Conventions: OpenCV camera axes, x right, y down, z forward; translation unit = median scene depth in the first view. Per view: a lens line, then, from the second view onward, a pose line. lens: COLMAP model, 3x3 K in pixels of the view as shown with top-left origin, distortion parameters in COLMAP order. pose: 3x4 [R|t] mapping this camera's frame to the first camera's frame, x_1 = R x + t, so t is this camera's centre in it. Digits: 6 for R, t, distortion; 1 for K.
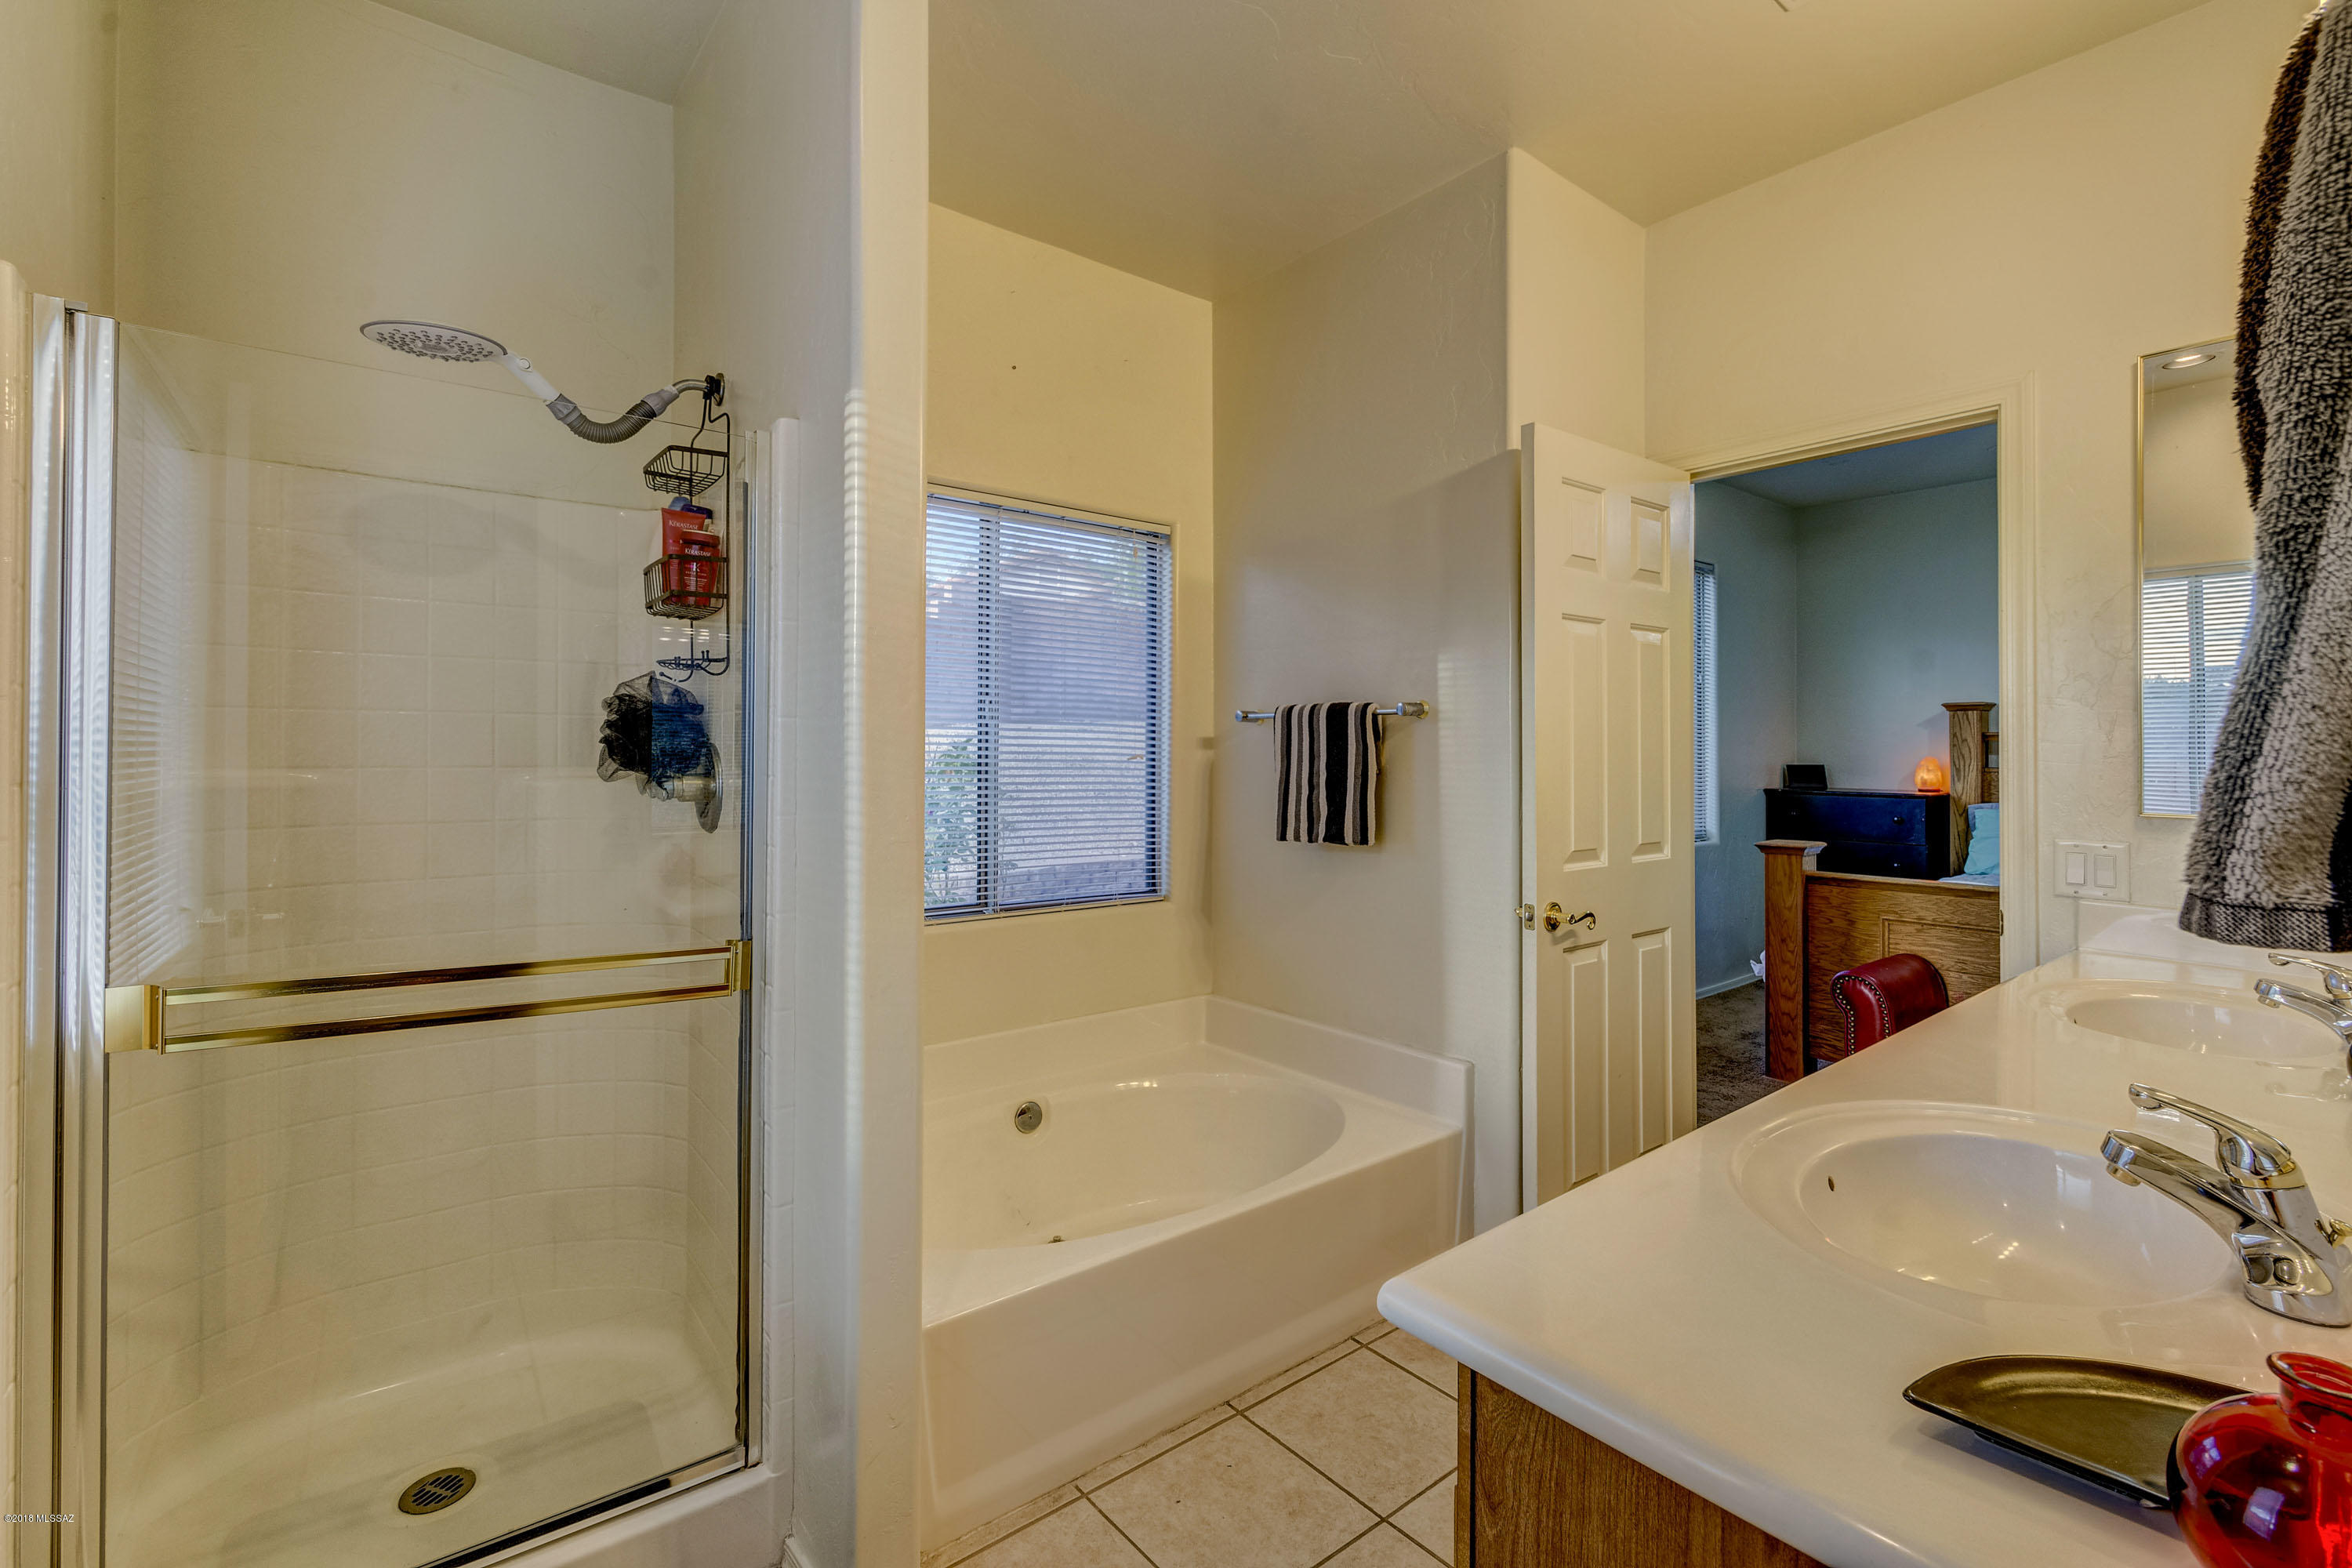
lens RADIAL K [[1037.5, 0, 1189.1], [0, 1037.5, 746.3], [0, 0, 1]] dist [-0.002110, 0.000257]
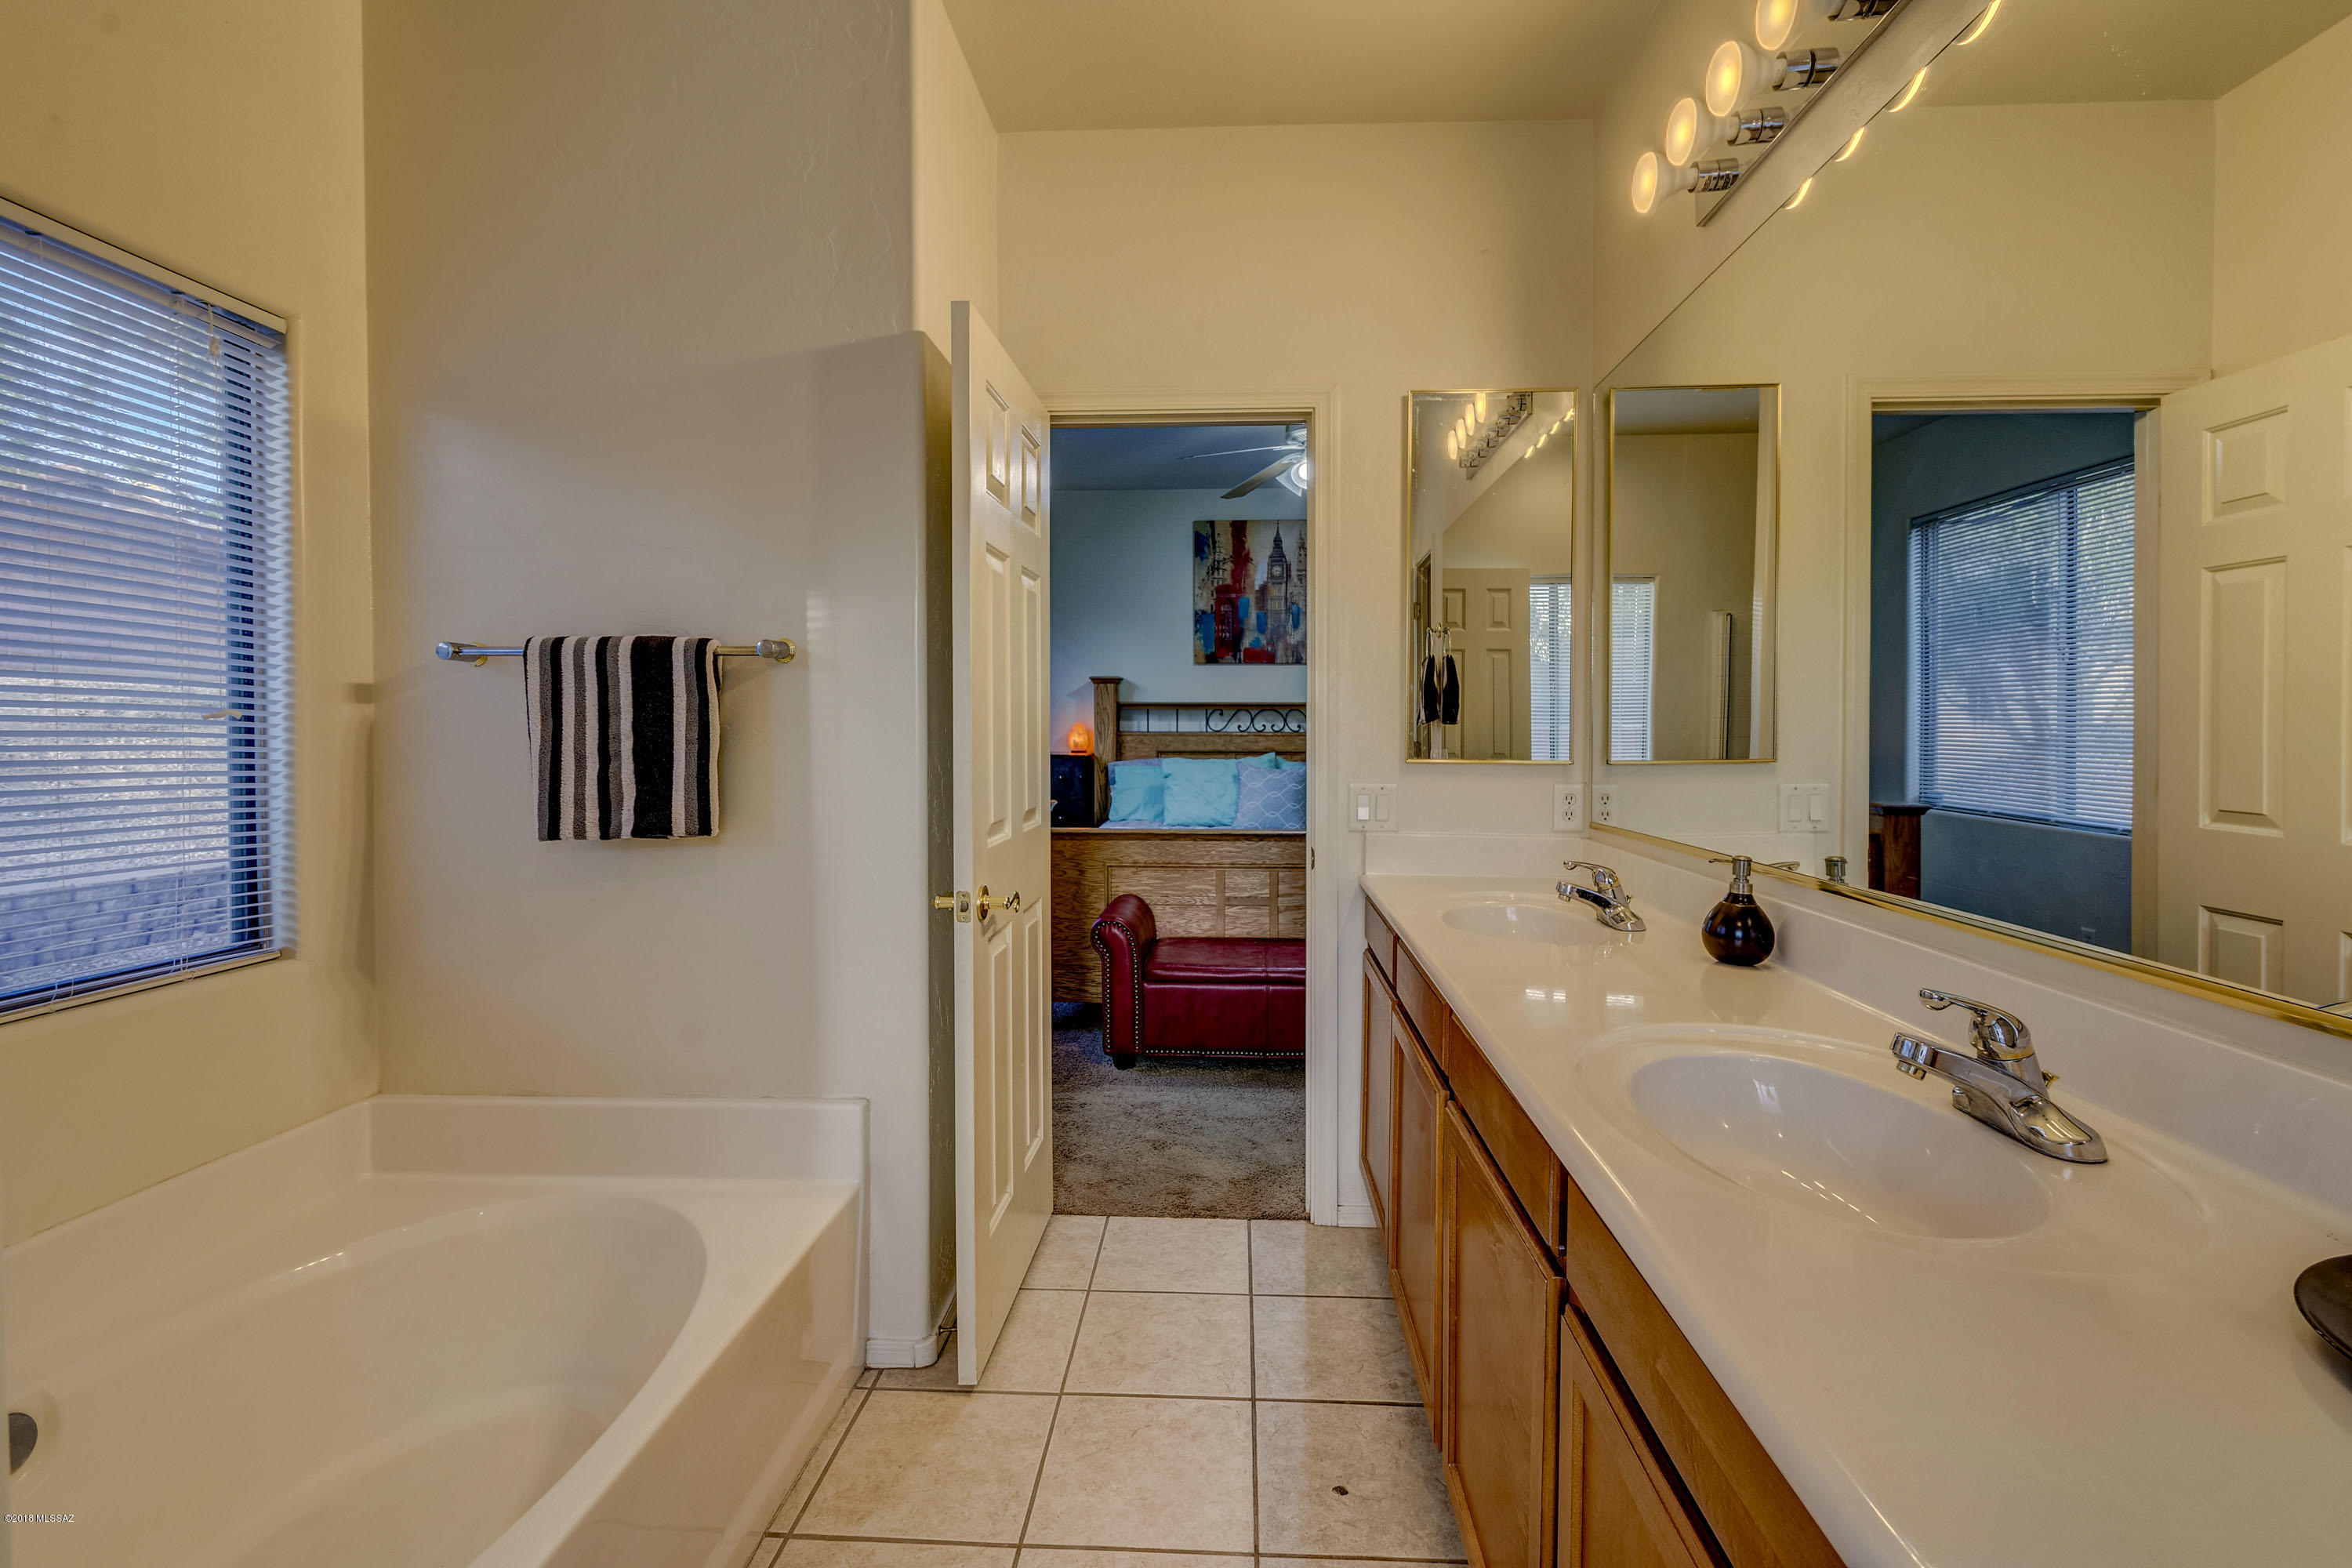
lens RADIAL K [[1037.5, 0, 1189.1], [0, 1037.5, 746.3], [0, 0, 1]] dist [-0.002110, 0.000257]
pose [[0.666441, -0.016369, 0.745378, -0.132252], [-0.004129, 0.999663, 0.025645, 0.012361], [-0.745546, -0.020168, 0.666149, 0.257546]]
